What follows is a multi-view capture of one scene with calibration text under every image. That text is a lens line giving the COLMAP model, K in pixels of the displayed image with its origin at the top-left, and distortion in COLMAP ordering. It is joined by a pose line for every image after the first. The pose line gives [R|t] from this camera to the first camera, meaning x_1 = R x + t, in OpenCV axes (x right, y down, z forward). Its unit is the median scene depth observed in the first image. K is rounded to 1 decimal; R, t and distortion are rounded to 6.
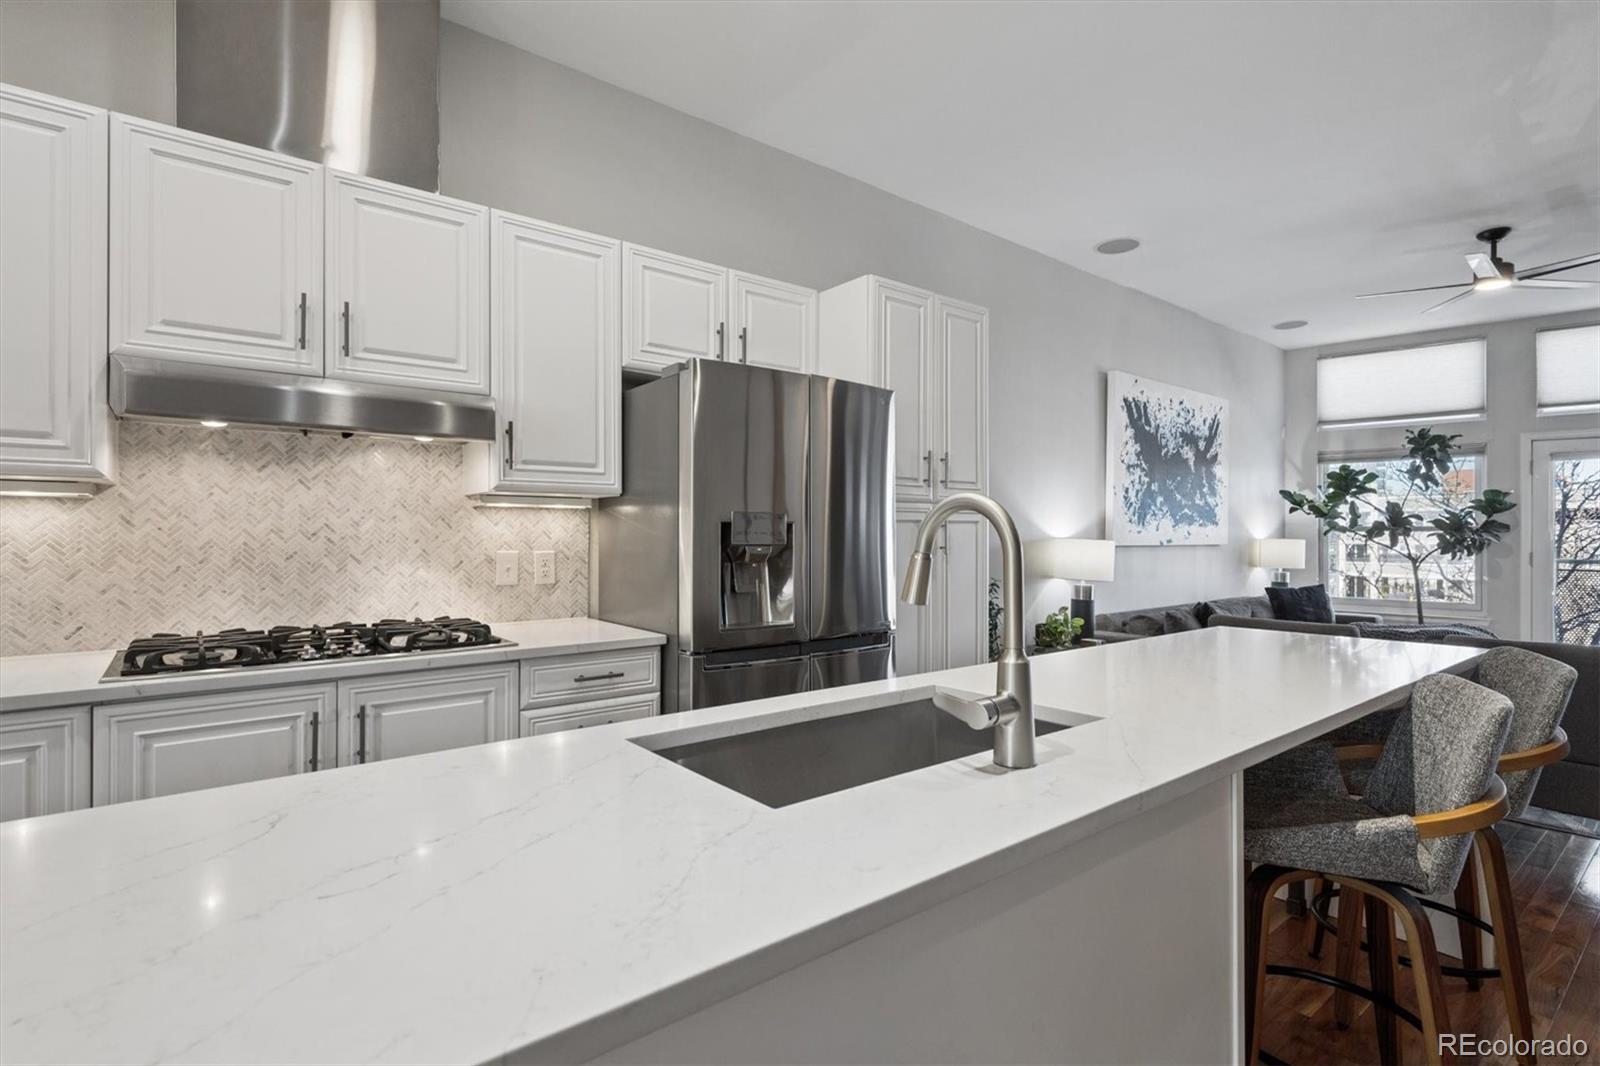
lens RADIAL K [[771.4, 0, 796.0], [0, 771.4, 527.8], [0, 0, 1]] dist [-0.000181, 0.001328]
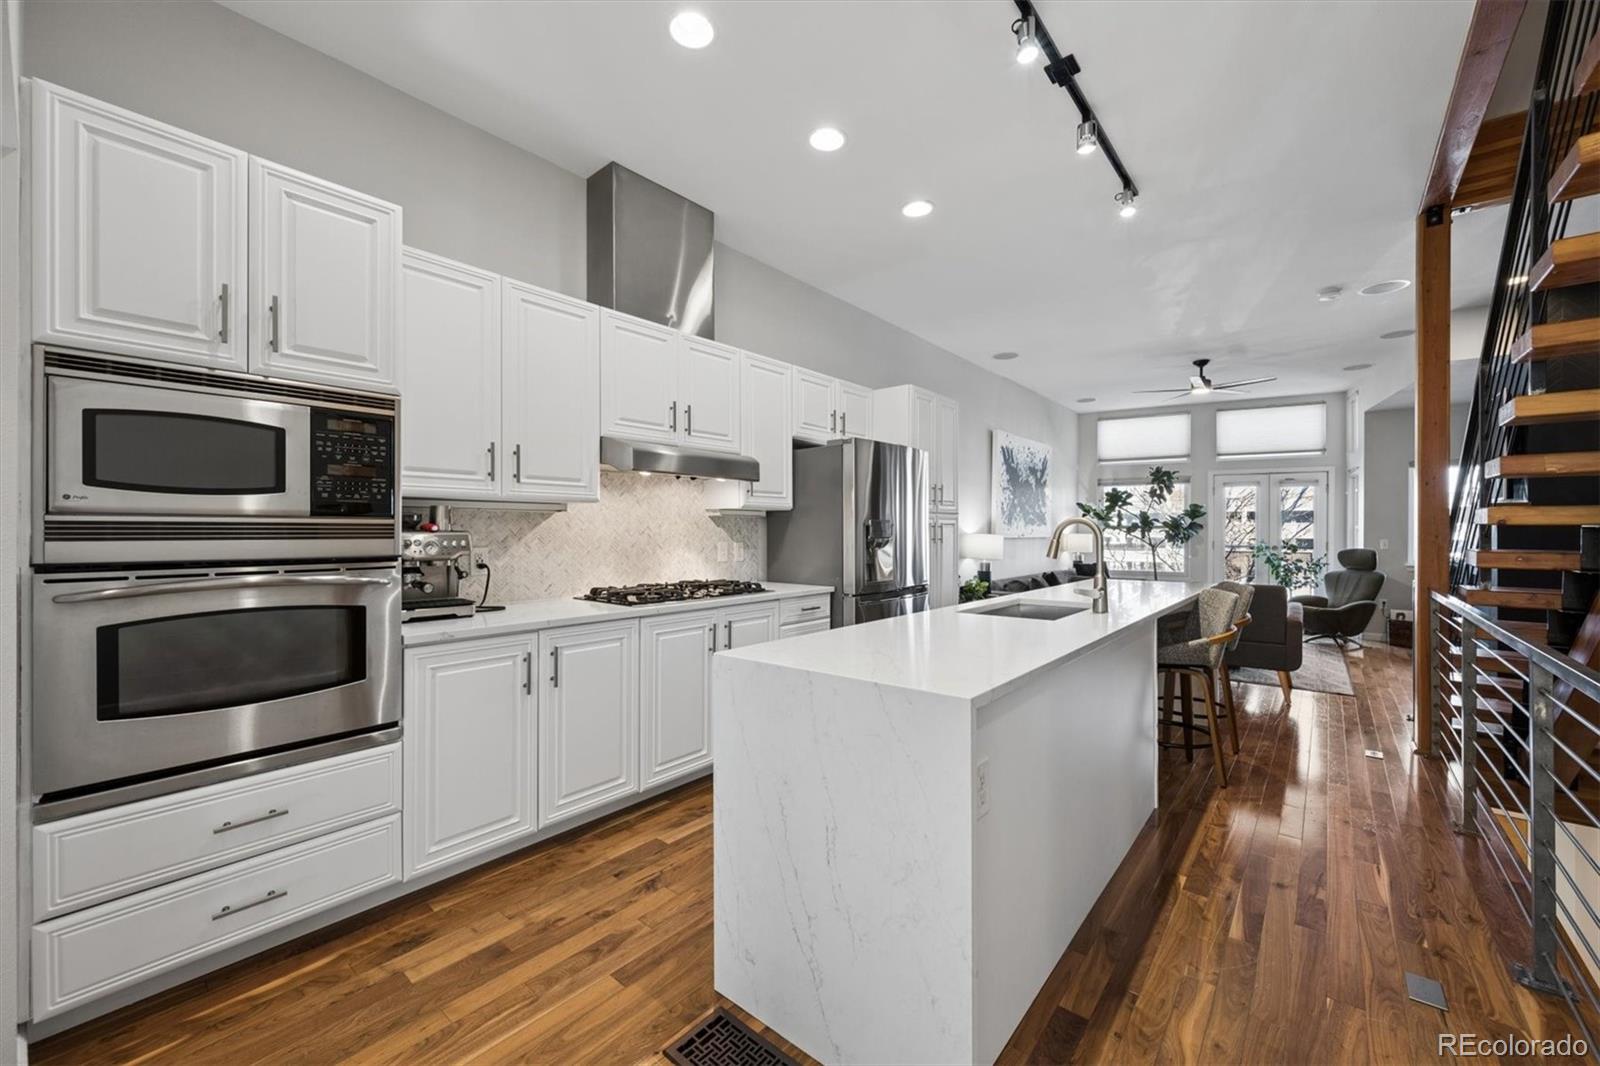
lens RADIAL K [[636.6, 0, 794.5], [0, 636.6, 530.7], [0, 0, 1]] dist [-0.001432, -0.000107]
pose [[0.980458, -0.002482, 0.196713, -0.251228], [0.001002, 0.999970, 0.007621, -0.002696], [-0.196727, -0.007275, 0.980431, -0.211337]]
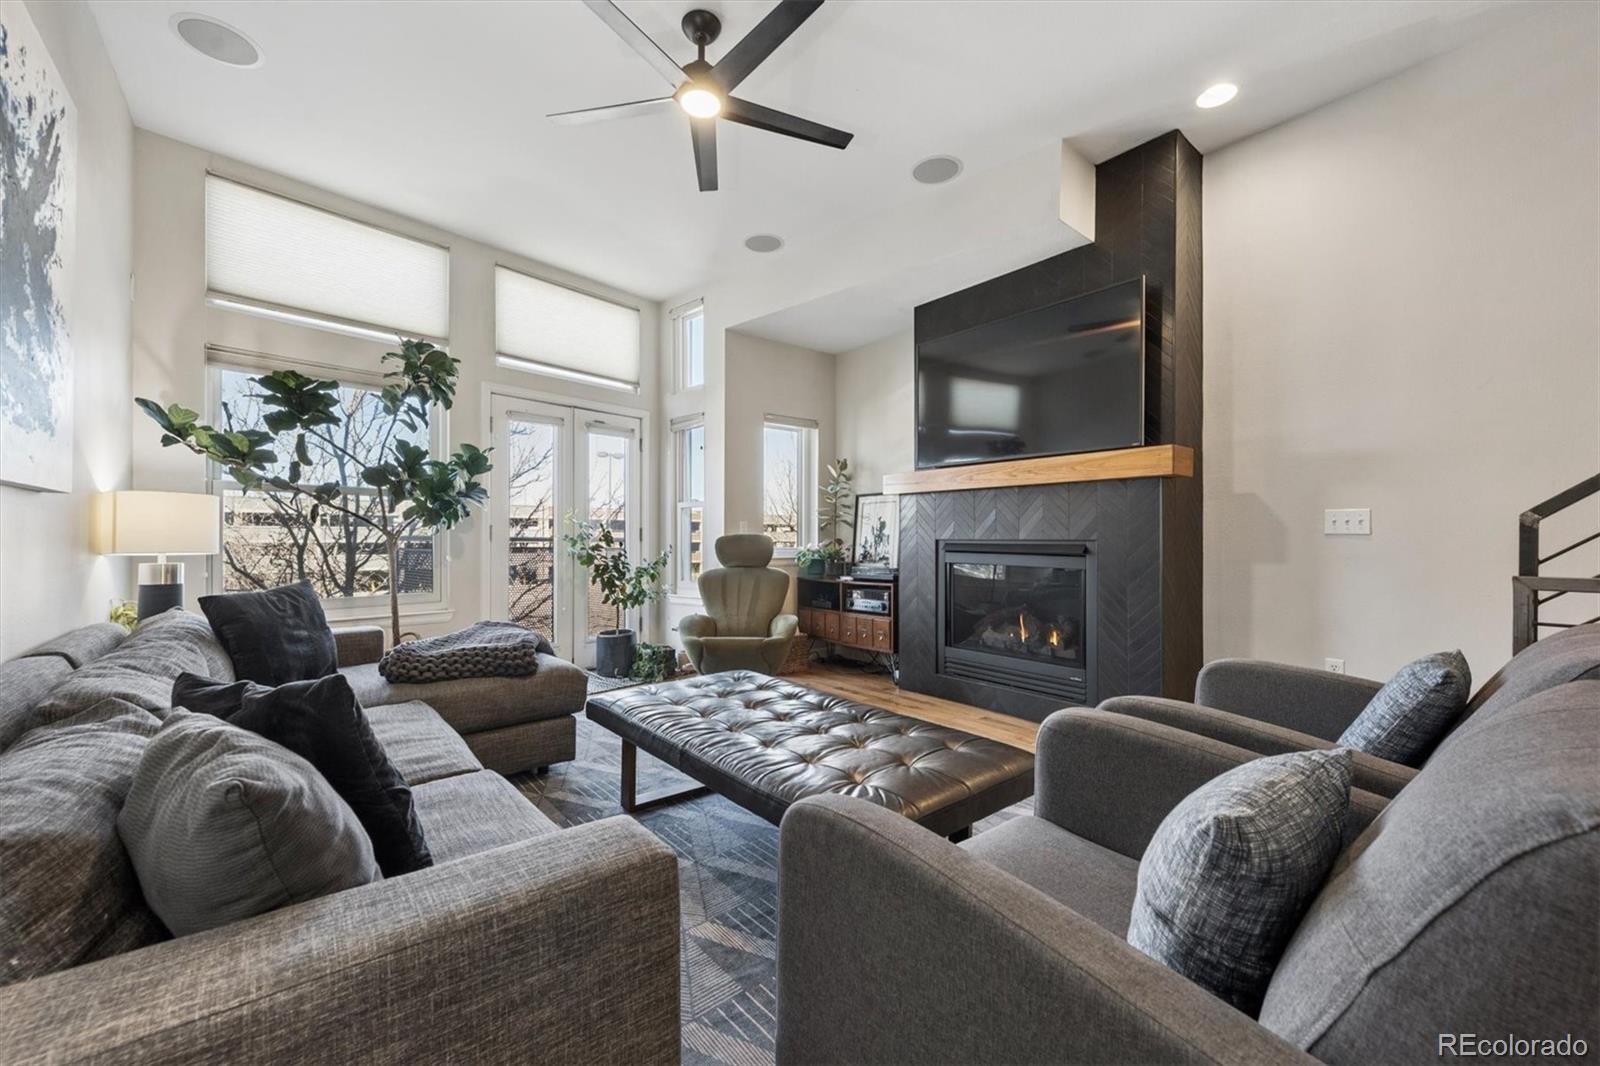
lens RADIAL K [[636.6, 0, 793.3], [0, 636.6, 537.1], [0, 0, 1]] dist [-0.001432, -0.000107]
pose [[0.006472, -0.001678, 0.999978, 0.290558], [-0.005240, 0.999985, 0.001712, 0.047227], [-0.999965, -0.005251, 0.006463, 0.743423]]
